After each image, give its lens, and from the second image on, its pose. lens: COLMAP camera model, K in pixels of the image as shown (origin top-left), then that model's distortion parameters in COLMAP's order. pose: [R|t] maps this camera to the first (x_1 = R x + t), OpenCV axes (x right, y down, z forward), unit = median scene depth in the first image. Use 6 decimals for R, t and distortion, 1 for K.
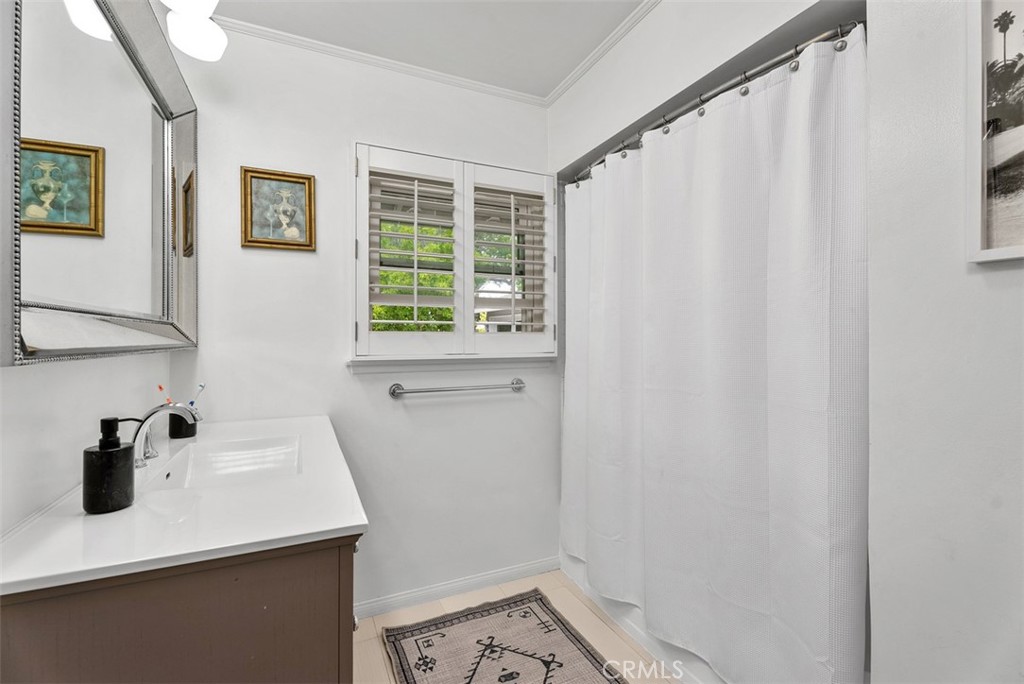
lens RADIAL K [[457.9, 0, 508.7], [0, 457.9, 339.8], [0, 0, 1]] dist [0.002937, -0.001583]
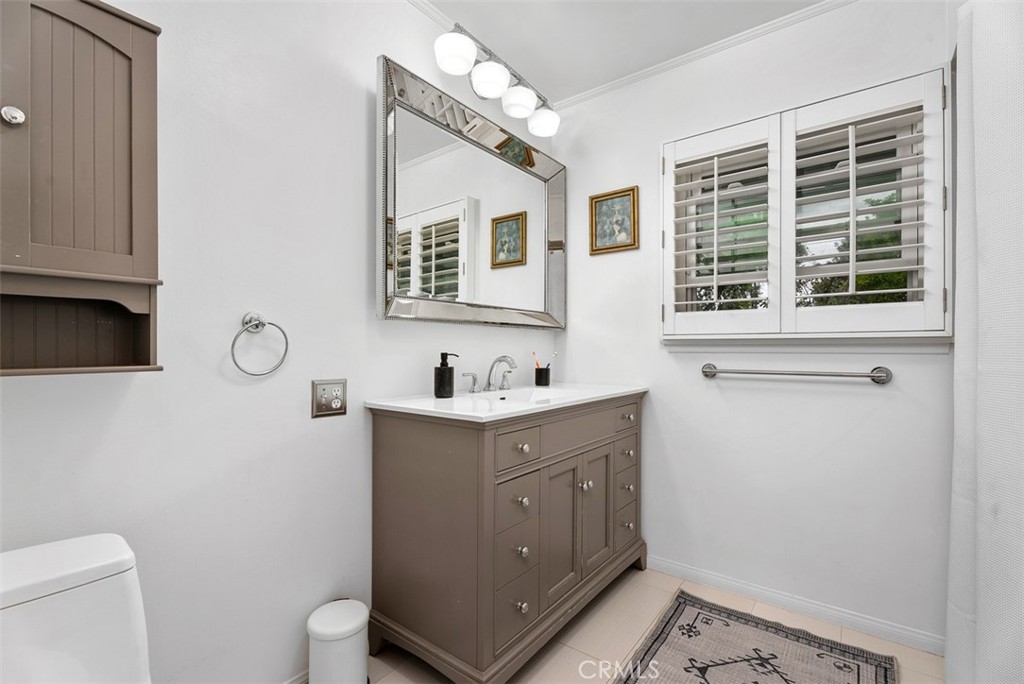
lens RADIAL K [[457.9, 0, 504.8], [0, 457.9, 345.9], [0, 0, 1]] dist [0.002937, -0.001583]
pose [[0.457067, 0.000642, -0.889432, 0.494160], [-0.005297, 0.999984, -0.002000, 0.067885], [0.889416, 0.005625, 0.457063, 0.146988]]
